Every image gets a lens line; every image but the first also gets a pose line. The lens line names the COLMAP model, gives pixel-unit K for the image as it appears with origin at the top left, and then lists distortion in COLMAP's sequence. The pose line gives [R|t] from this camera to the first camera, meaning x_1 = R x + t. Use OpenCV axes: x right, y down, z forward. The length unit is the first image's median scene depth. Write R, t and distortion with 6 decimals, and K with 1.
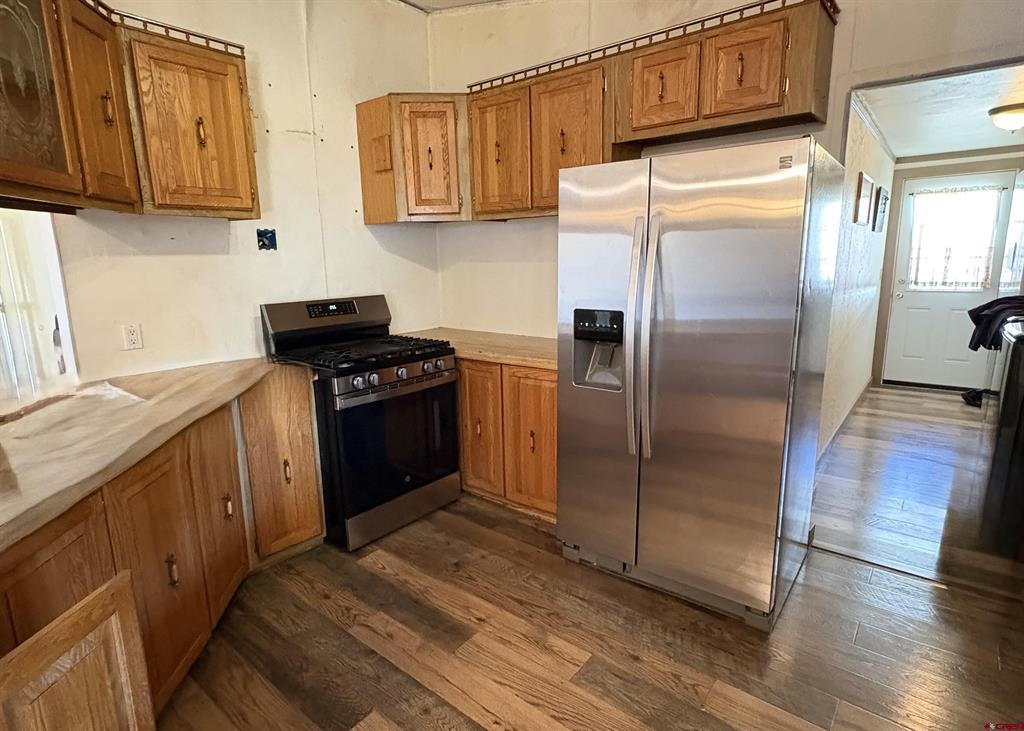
lens RADIAL K [[540.4, 0, 512.0], [0, 540.4, 365.5], [0, 0, 1]] dist [0.004629, 0.000719]
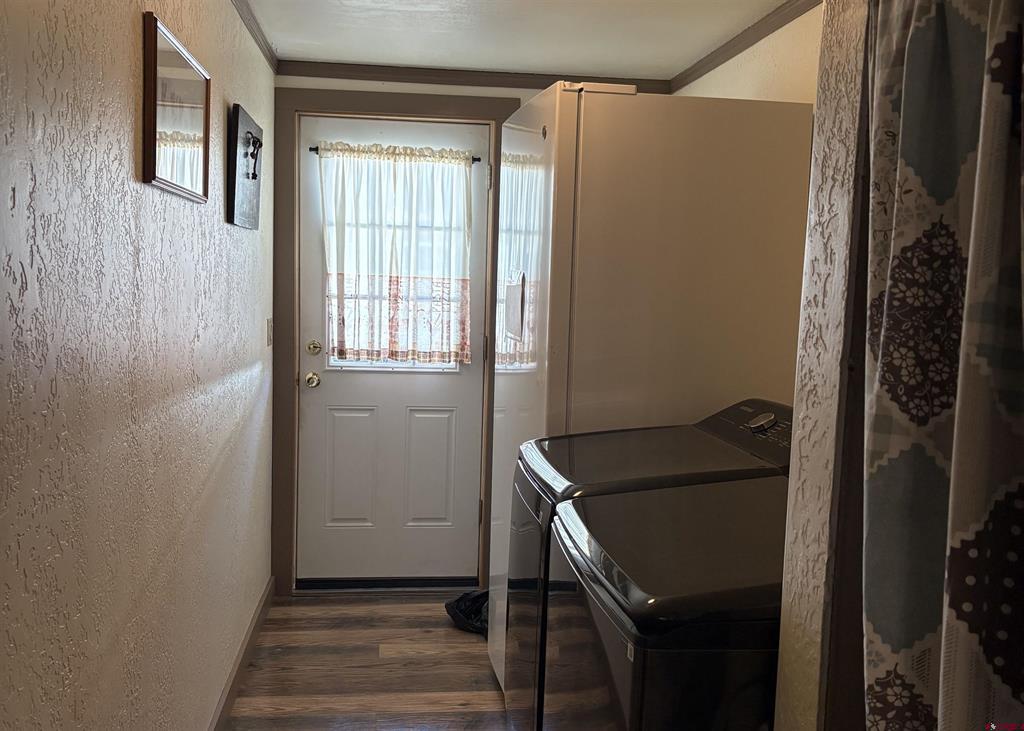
lens RADIAL K [[953.5, 0, 512.0], [0, 953.5, 365.5], [0, 0, 1]] dist [-0.014278, -0.006962]
pose [[0.693055, -0.026345, 0.720404, 0.292198], [0.094716, 0.993996, -0.054771, -0.087978], [-0.714636, 0.106193, 0.691389, 0.379019]]
